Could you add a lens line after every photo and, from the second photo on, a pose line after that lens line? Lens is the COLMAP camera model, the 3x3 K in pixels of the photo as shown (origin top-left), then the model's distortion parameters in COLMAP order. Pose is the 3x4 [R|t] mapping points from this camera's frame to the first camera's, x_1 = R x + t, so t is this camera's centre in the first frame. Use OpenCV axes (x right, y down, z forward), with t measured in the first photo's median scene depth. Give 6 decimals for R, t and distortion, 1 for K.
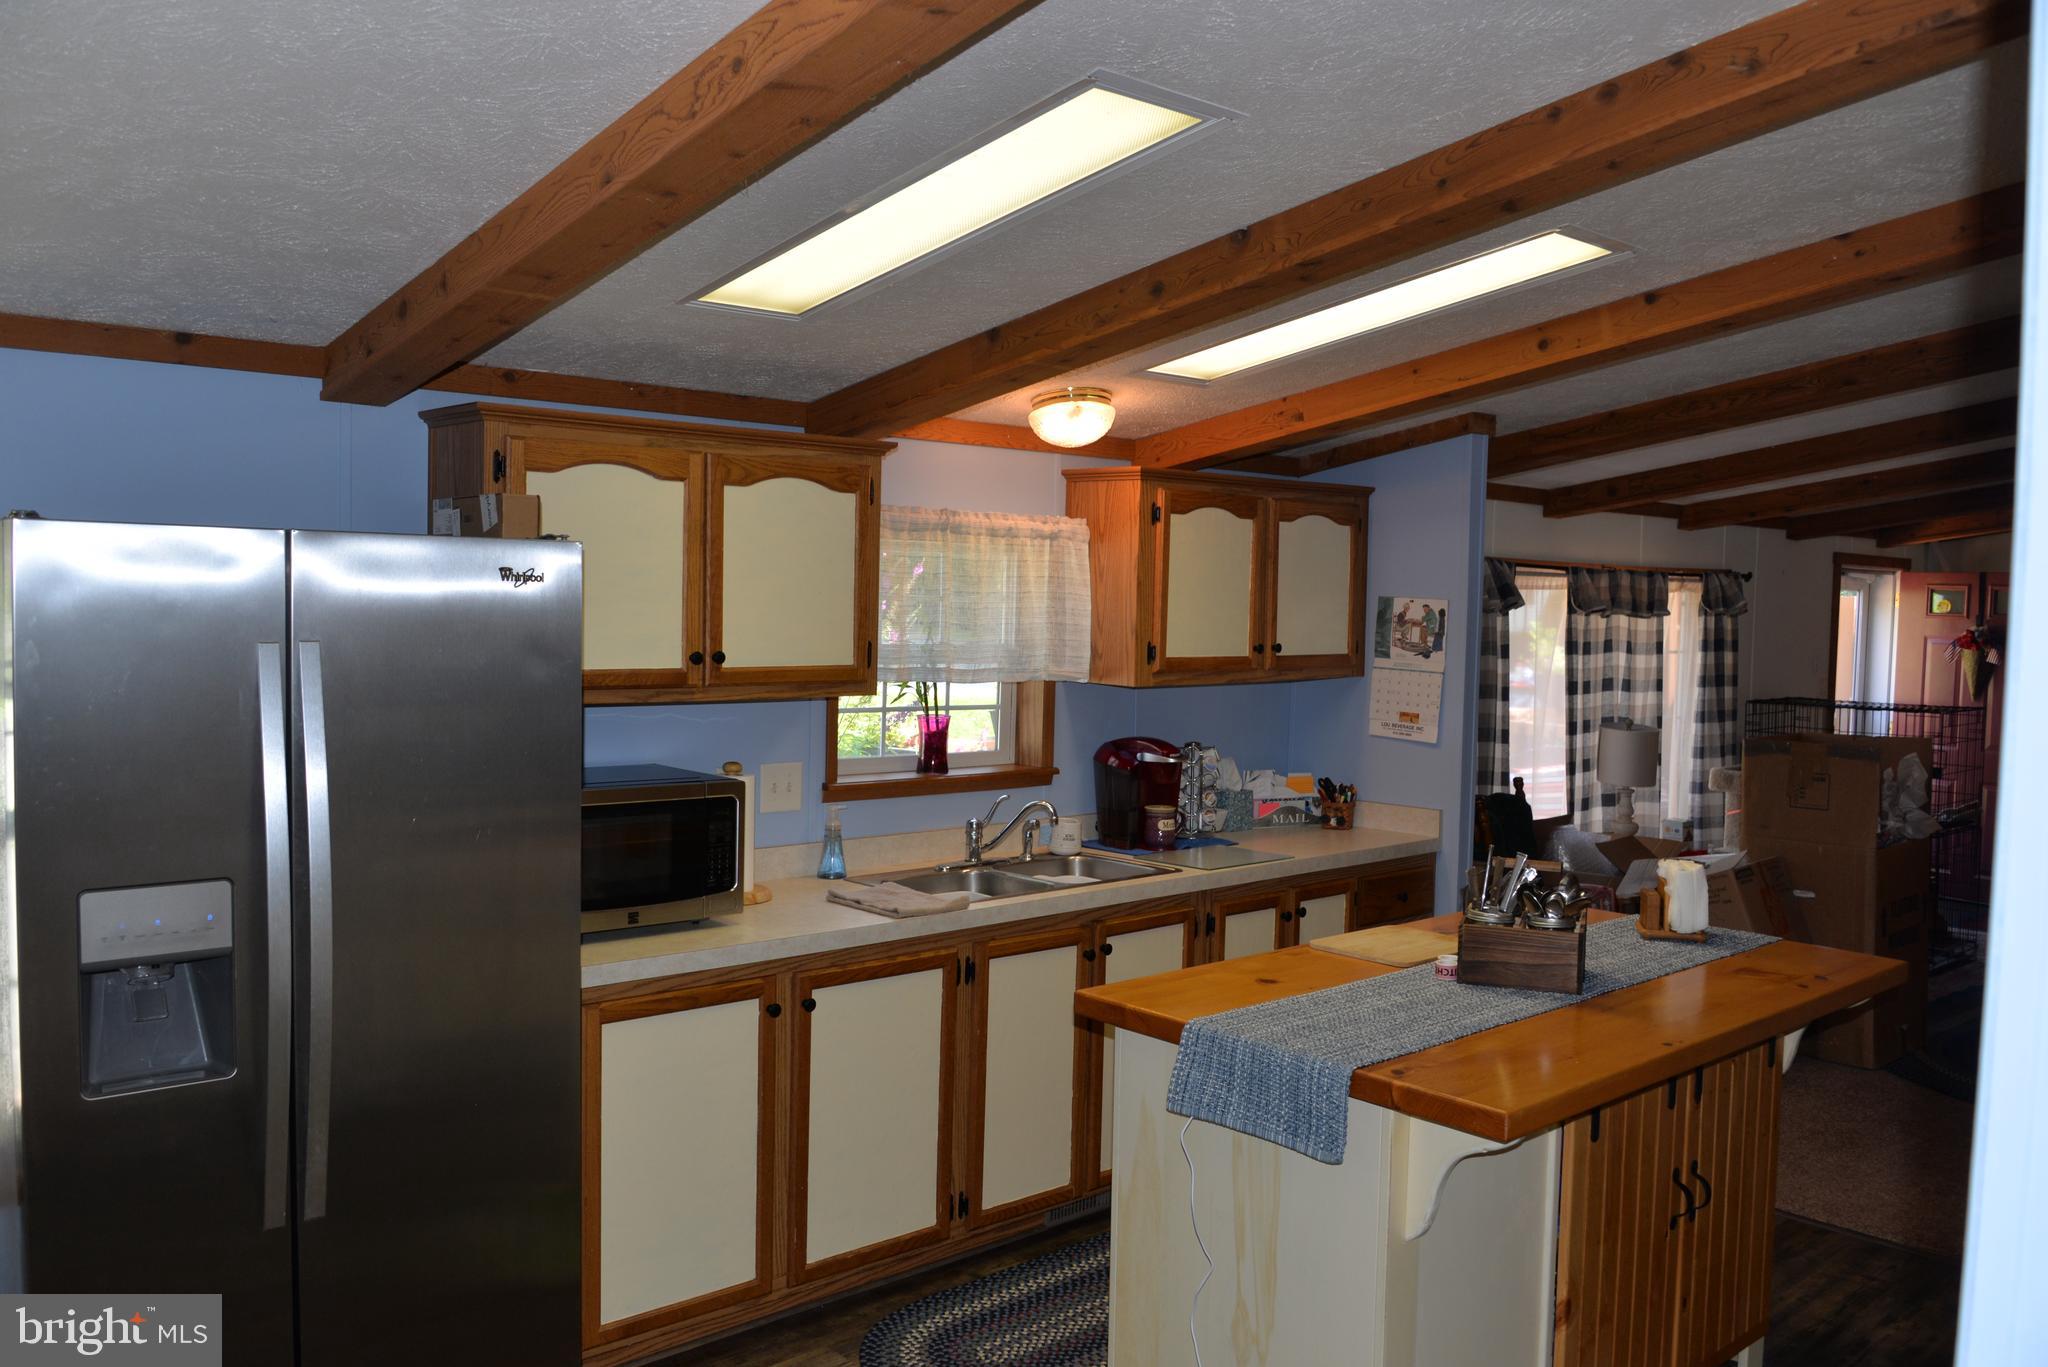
lens RADIAL K [[1583.3, 0, 1024.0], [0, 1583.3, 683.5], [0, 0, 1]] dist [-0.043829, 0.002672]
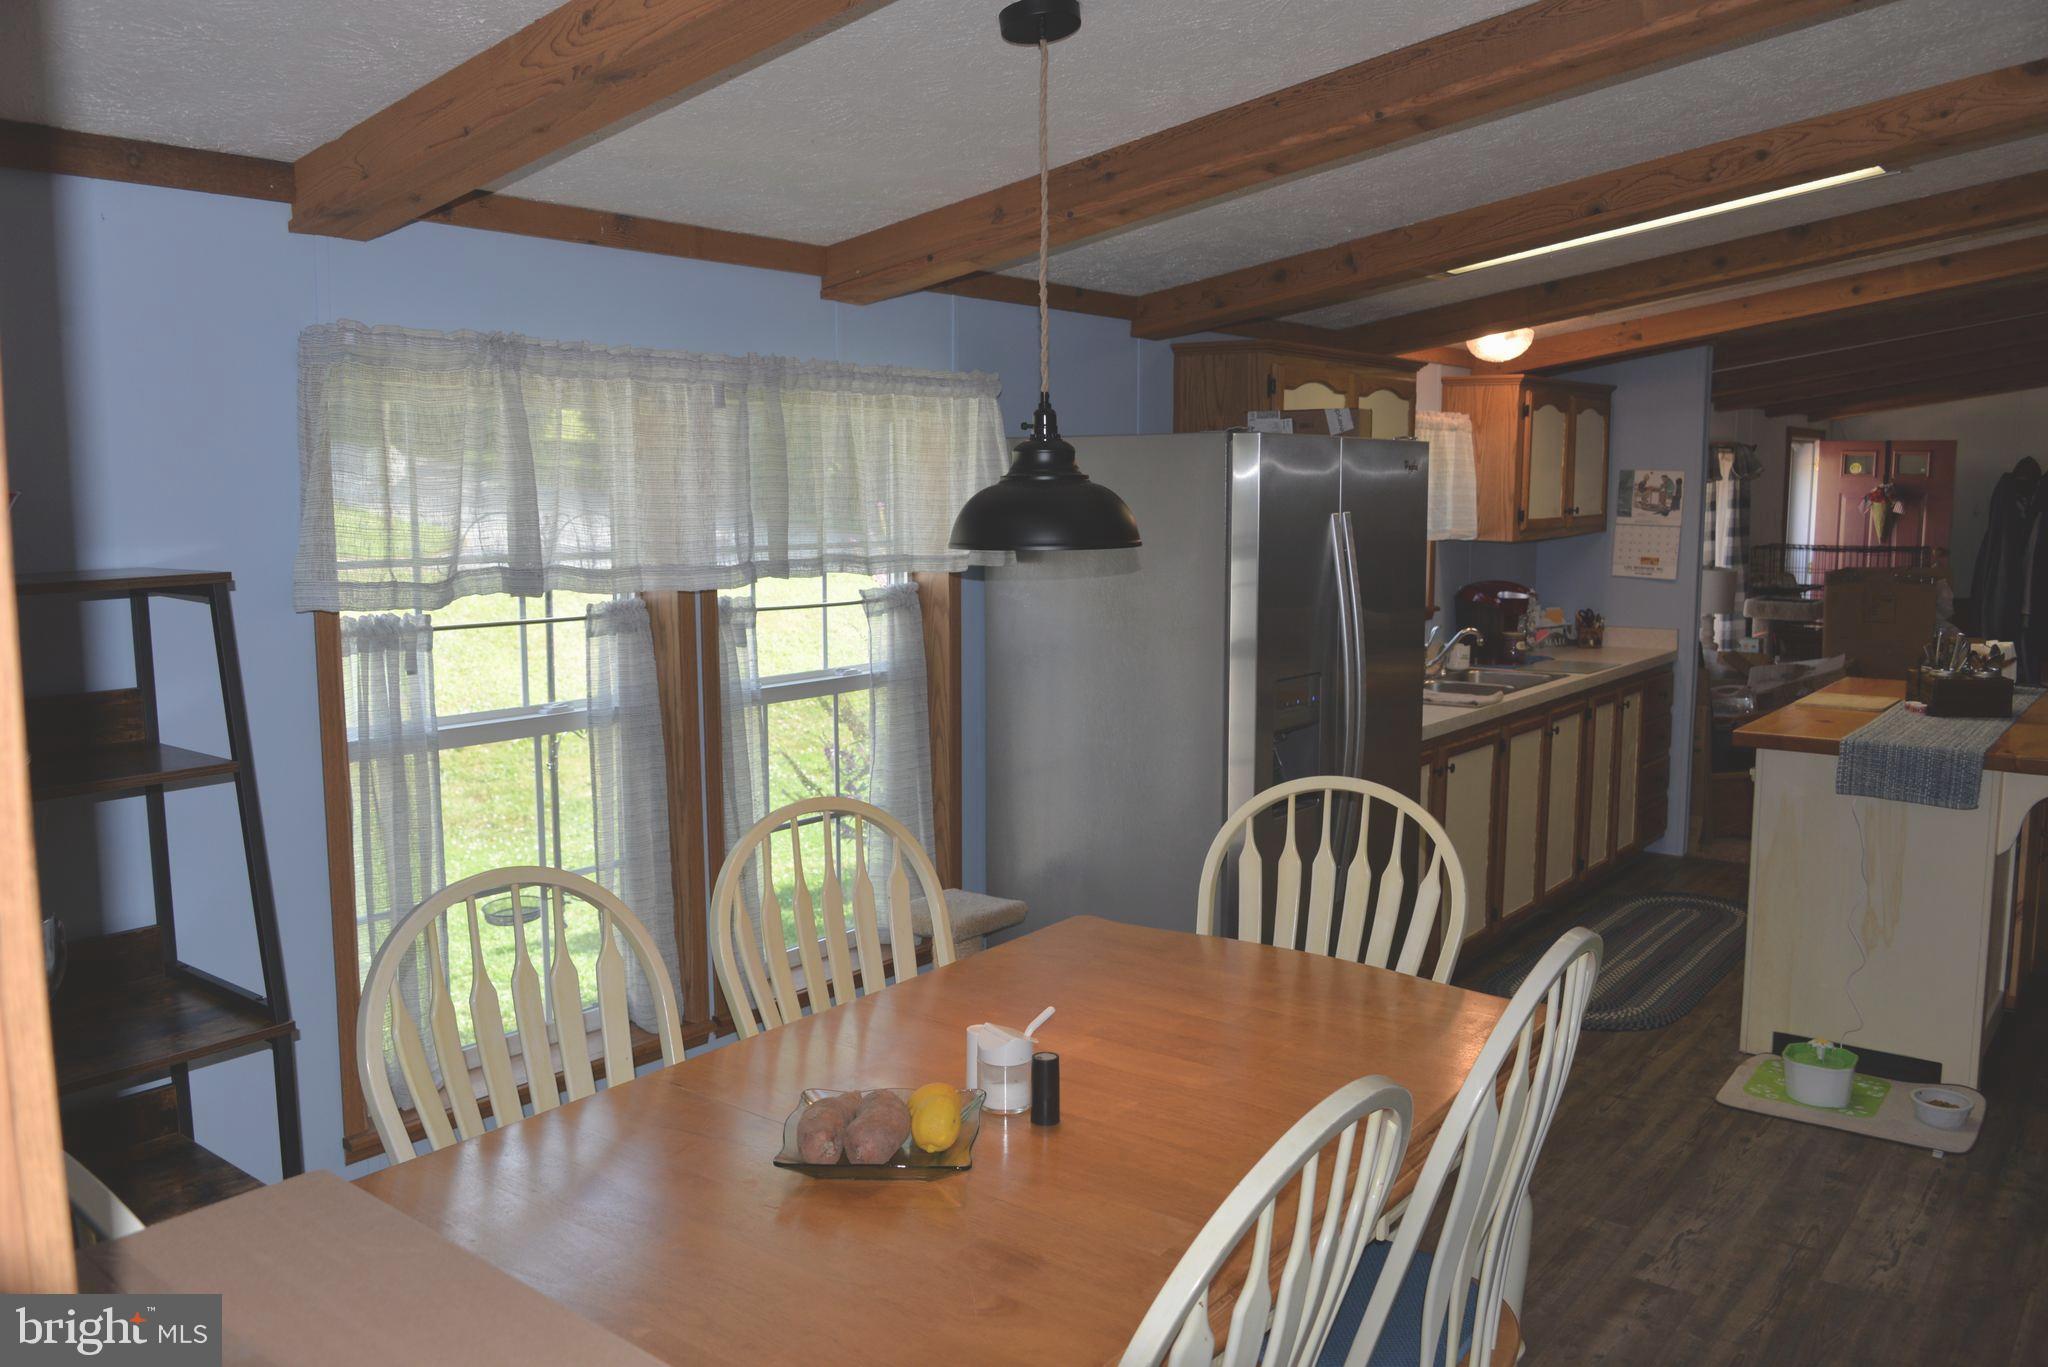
lens RADIAL K [[1583.3, 0, 1024.0], [0, 1583.3, 683.5], [0, 0, 1]] dist [-0.043829, 0.002672]
pose [[0.982578, -0.046901, 0.179834, -0.522605], [0.033154, 0.996347, 0.078702, 0.002657], [-0.182868, -0.071369, 0.980544, -0.210190]]
